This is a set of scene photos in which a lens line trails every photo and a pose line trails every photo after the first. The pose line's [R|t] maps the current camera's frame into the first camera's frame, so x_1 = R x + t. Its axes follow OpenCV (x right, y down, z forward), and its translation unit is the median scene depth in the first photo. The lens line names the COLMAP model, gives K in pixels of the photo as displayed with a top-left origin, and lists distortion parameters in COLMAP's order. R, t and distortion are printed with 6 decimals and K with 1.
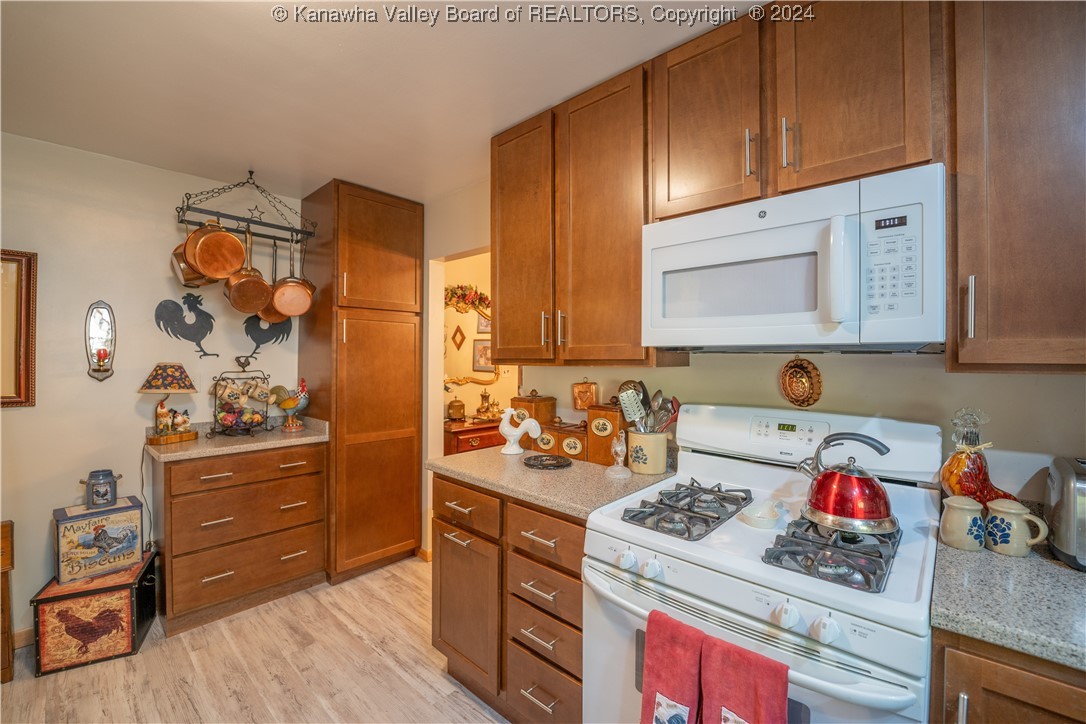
lens RADIAL K [[448.6, 0, 546.2], [0, 448.6, 363.4], [0, 0, 1]] dist [-0.015701, 0.001009]
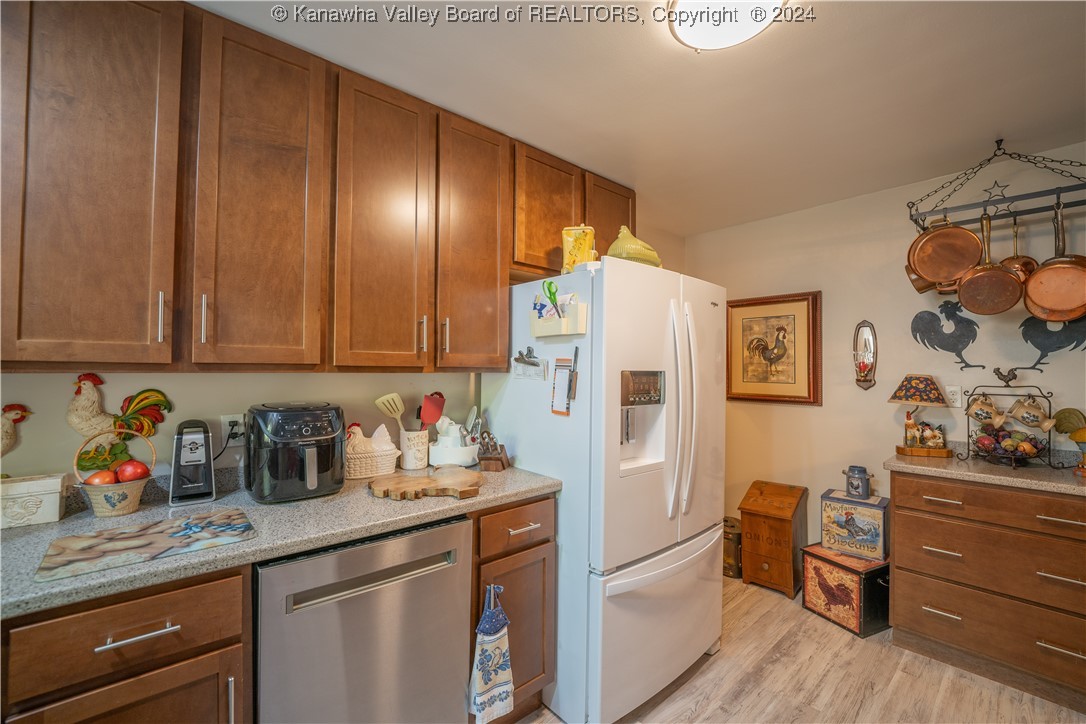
lens RADIAL K [[448.6, 0, 543.1], [0, 448.6, 363.4], [0, 0, 1]] dist [-0.015701, 0.001009]
pose [[-0.106856, -0.016791, -0.994133, 0.250120], [-0.016213, 0.999754, -0.015144, 0.002554], [0.994142, 0.014499, -0.107102, 0.298148]]
